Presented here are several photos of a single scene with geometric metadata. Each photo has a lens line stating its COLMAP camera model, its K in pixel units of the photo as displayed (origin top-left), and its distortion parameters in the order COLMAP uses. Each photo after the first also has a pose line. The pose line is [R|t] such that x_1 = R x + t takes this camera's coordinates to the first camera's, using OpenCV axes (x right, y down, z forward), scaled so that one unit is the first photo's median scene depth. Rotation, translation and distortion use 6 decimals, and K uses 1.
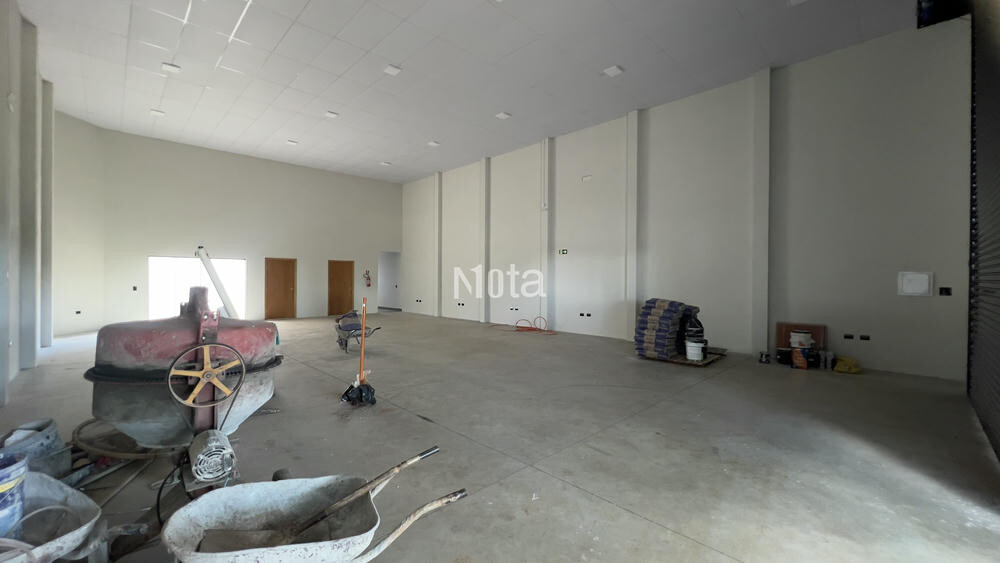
lens RADIAL K [[401.0, 0, 495.5], [0, 401.0, 279.6], [0, 0, 1]] dist [-0.000198, -0.000024]
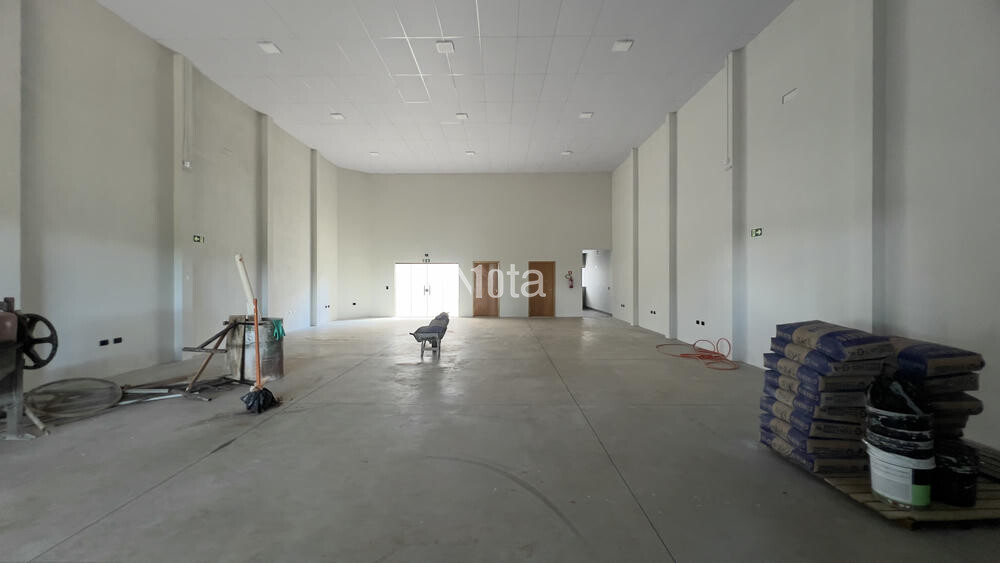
lens RADIAL K [[401.0, 0, 499.5], [0, 401.0, 280.8], [0, 0, 1]] dist [-0.000198, -0.000024]
pose [[0.709486, -0.003992, -0.704708, 0.314959], [0.003887, 0.999991, -0.001752, 0.001798], [0.704709, -0.001497, 0.709495, 0.309122]]
